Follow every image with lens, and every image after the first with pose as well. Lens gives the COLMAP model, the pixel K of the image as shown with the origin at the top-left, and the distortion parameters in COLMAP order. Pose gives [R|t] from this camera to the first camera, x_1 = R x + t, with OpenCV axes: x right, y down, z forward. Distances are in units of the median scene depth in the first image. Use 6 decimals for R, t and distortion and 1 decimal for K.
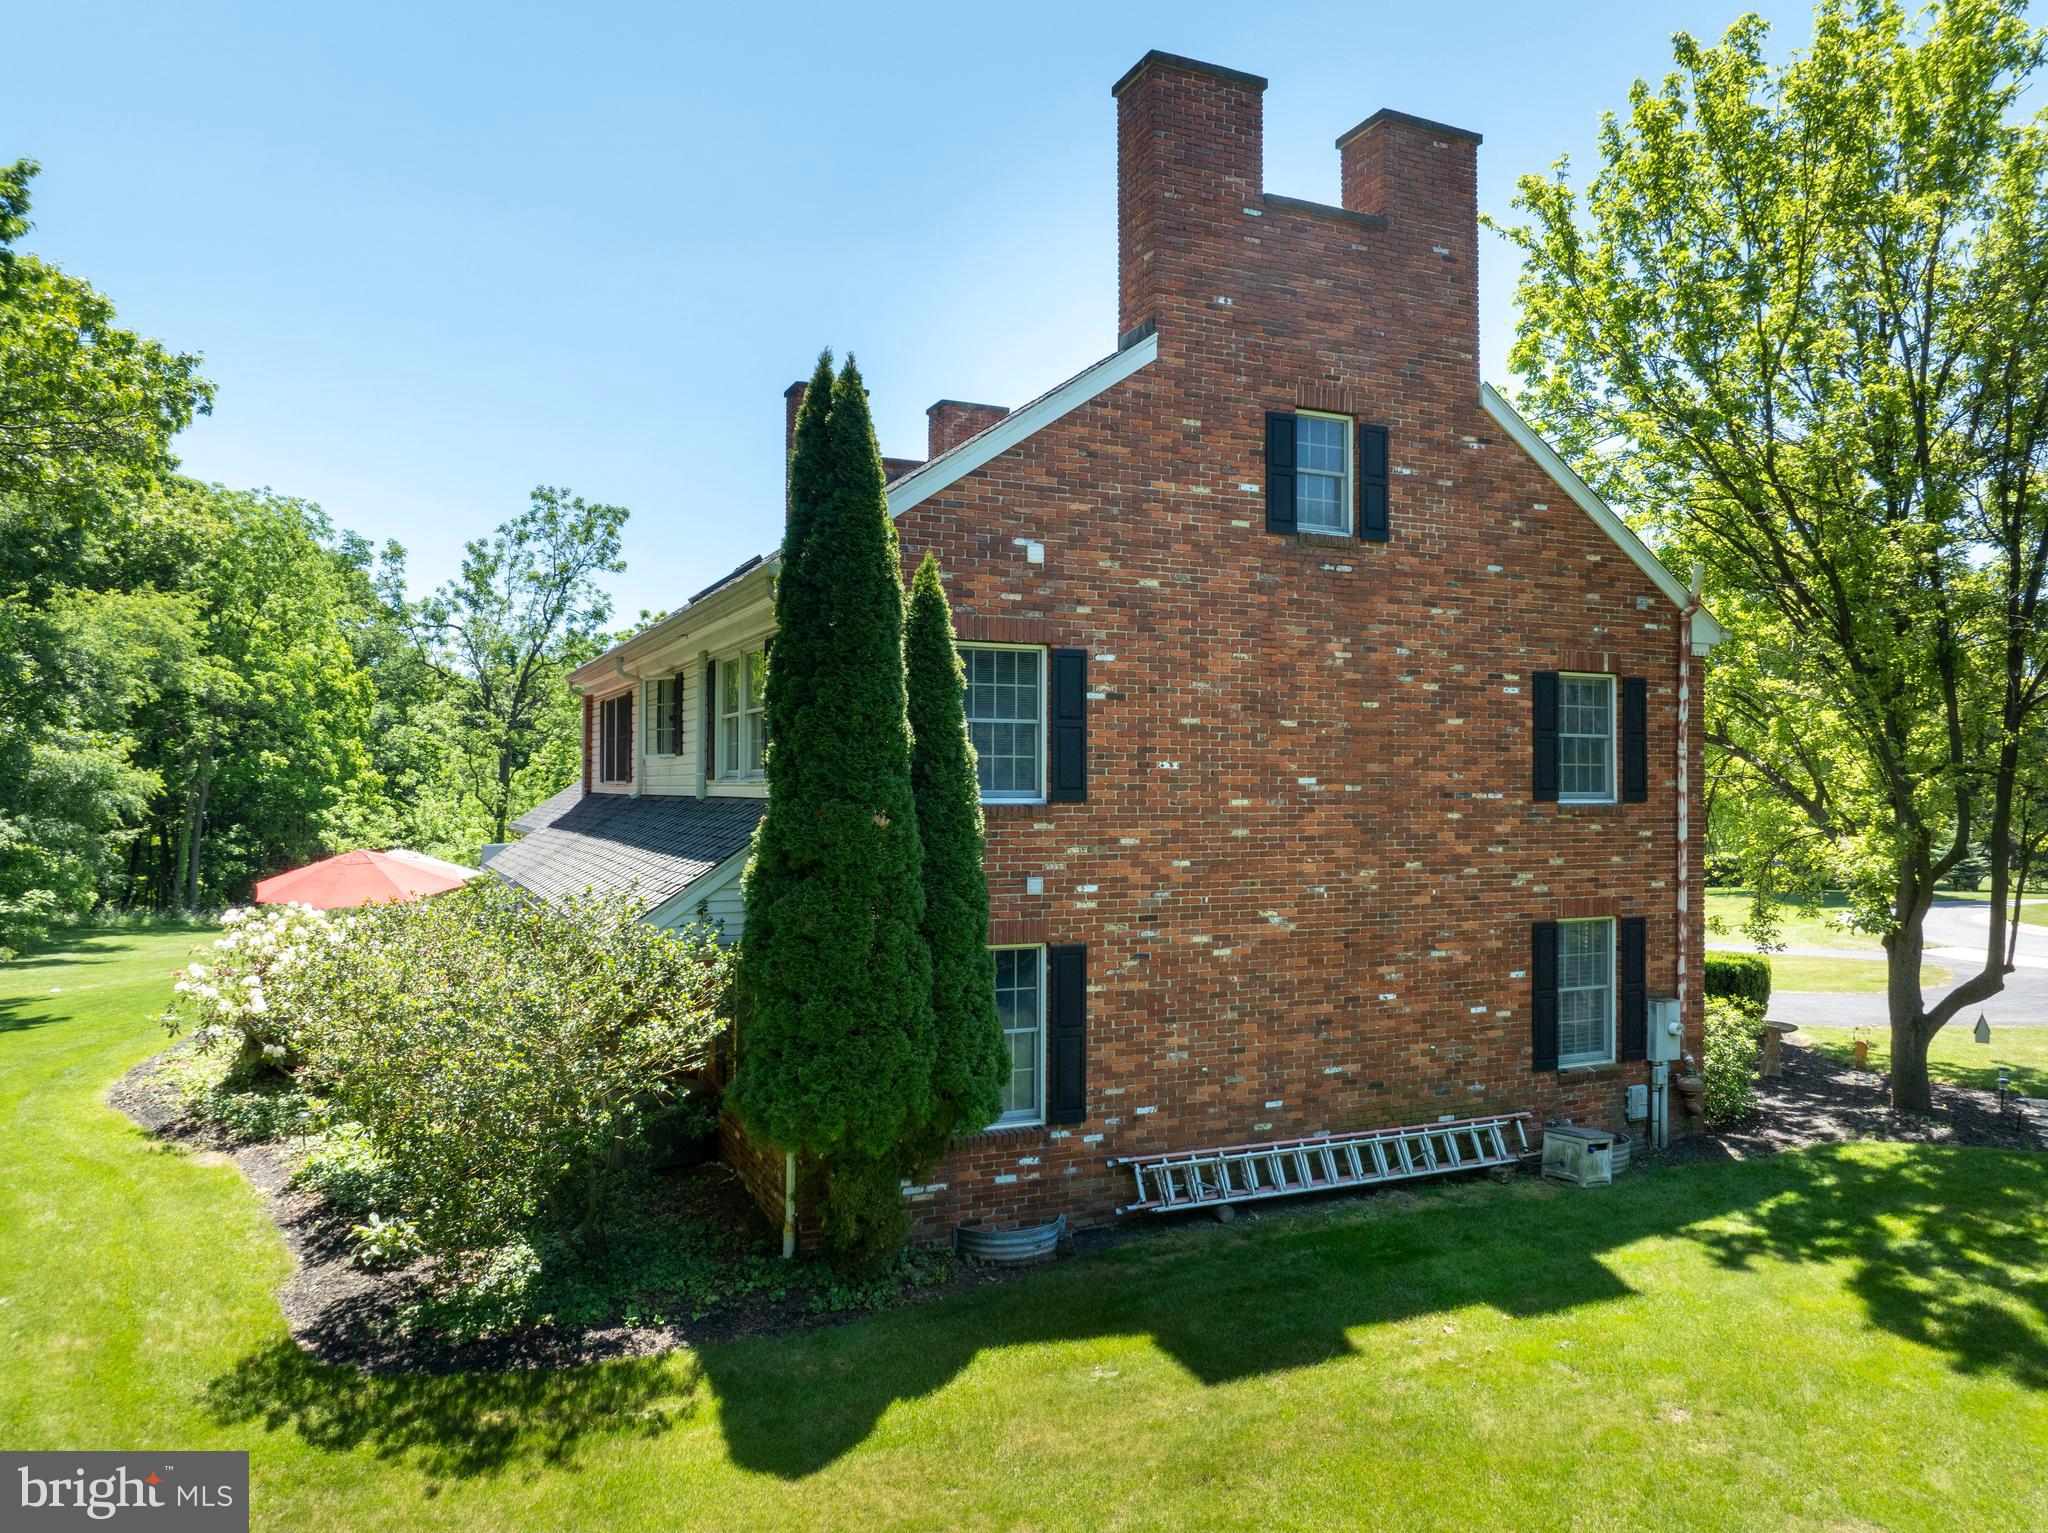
lens RADIAL K [[1436.8, 0, 1024.3], [0, 1436.8, 770.0], [0, 0, 1]] dist [-0.042429, 0.006321]
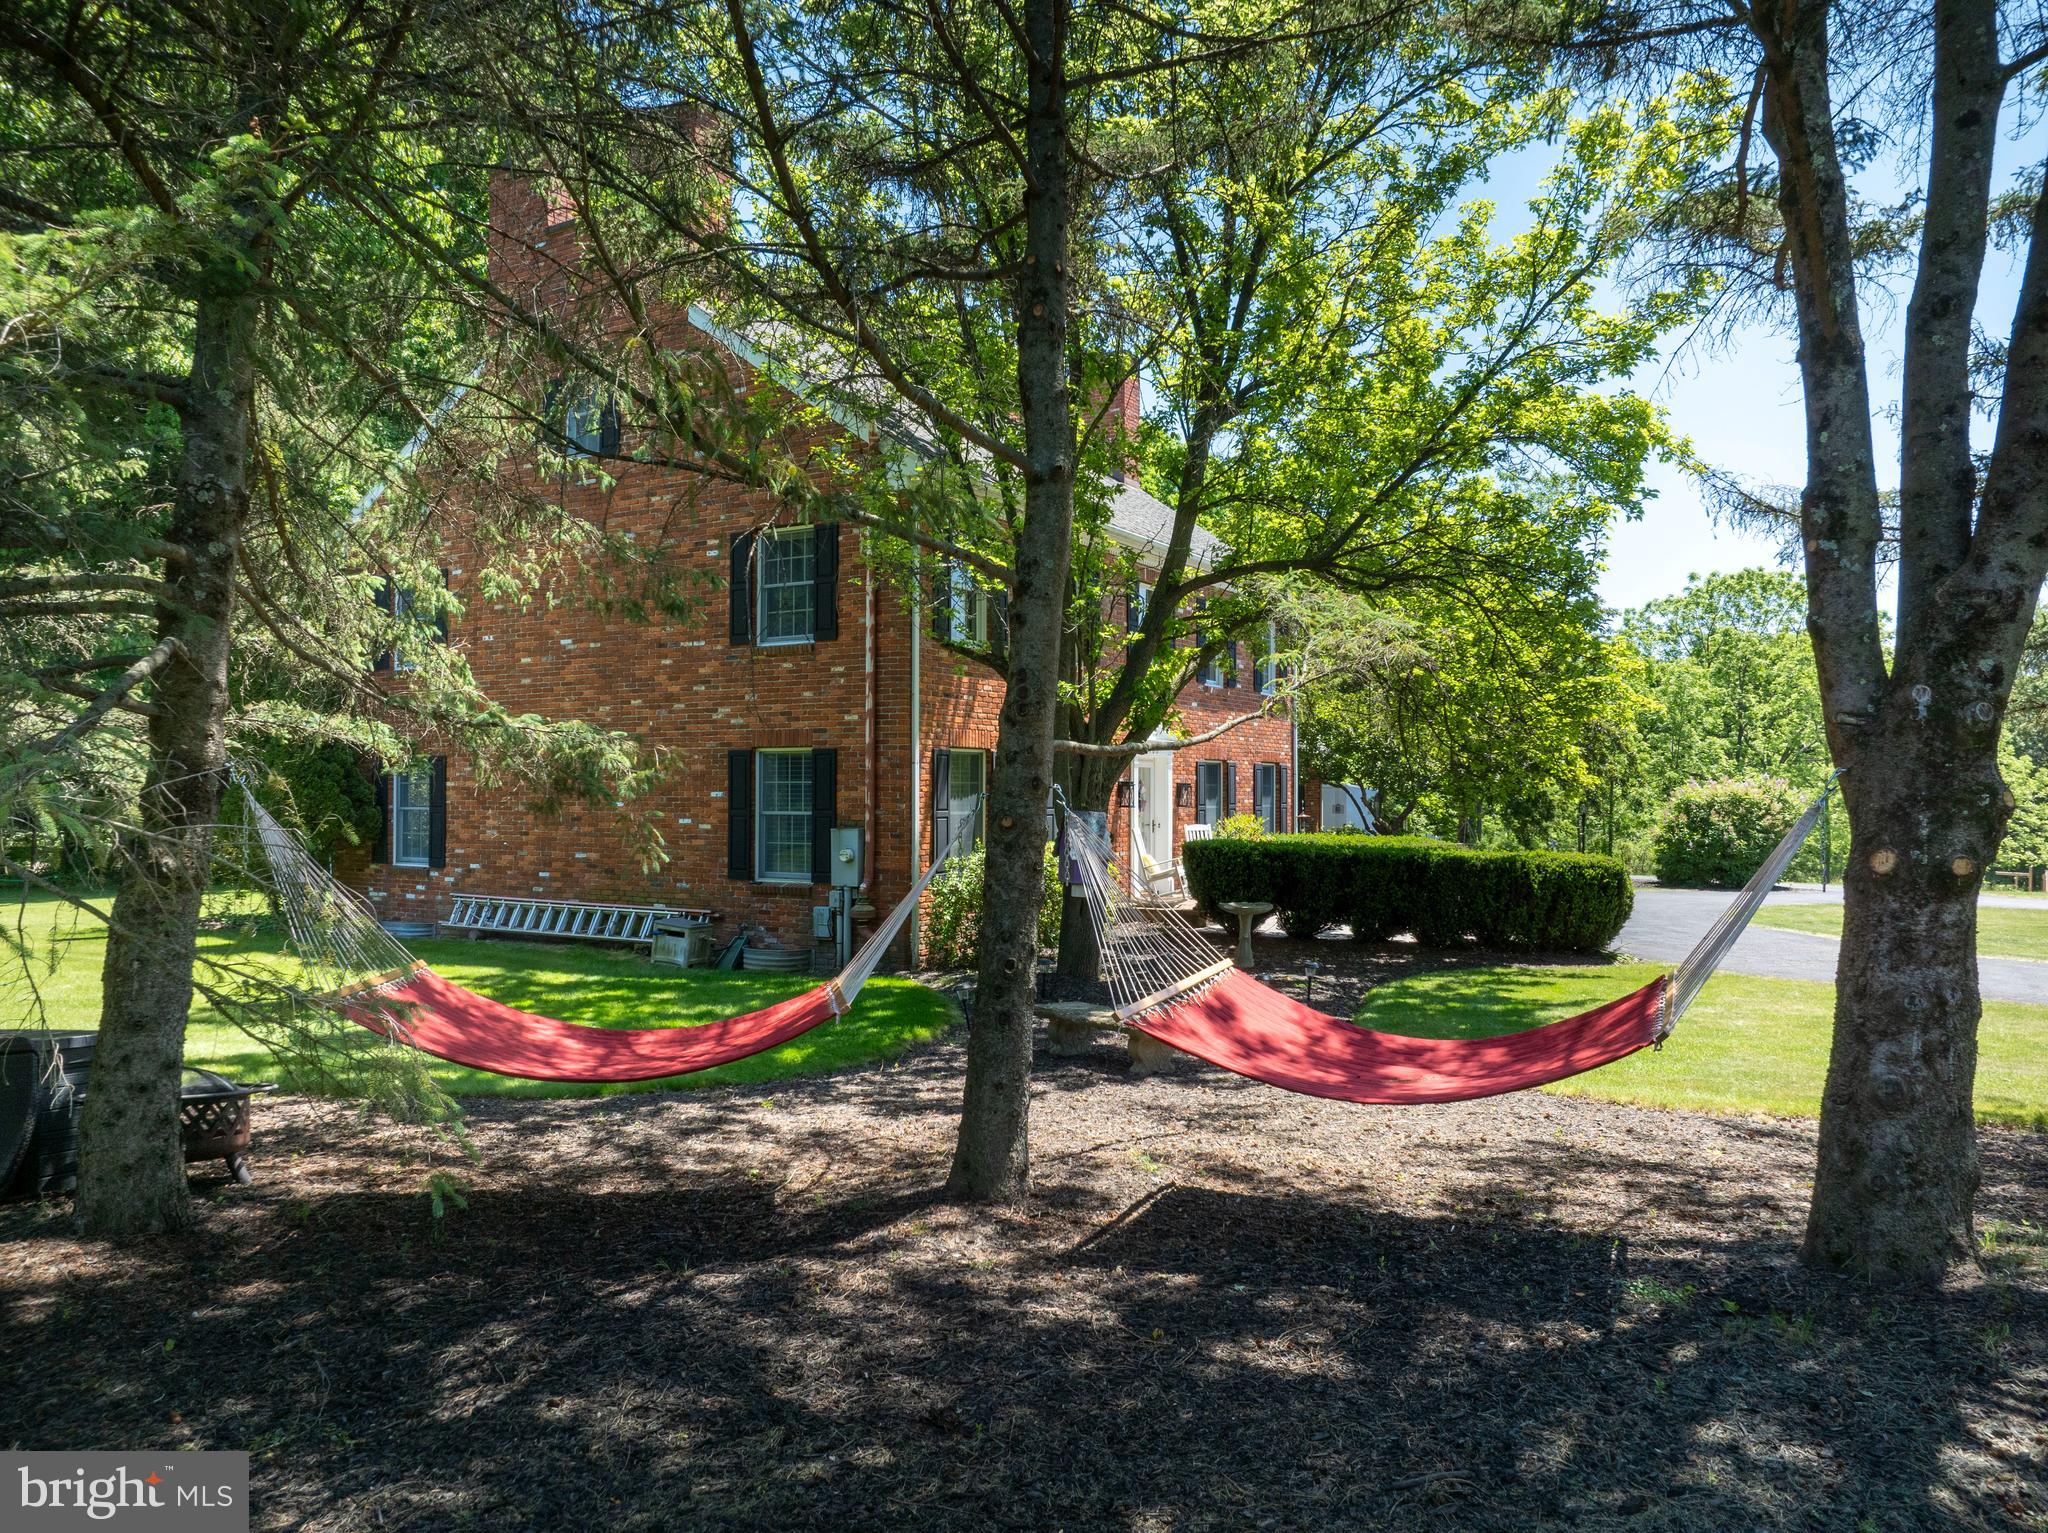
lens RADIAL K [[1436.8, 0, 1023.9], [0, 1436.8, 773.2], [0, 0, 1]] dist [-0.042429, 0.006321]
pose [[0.582961, -0.012373, -0.812406, 1.439015], [0.011801, 0.999908, -0.006761, 0.135988], [0.812415, -0.005646, 0.583053, 0.514542]]
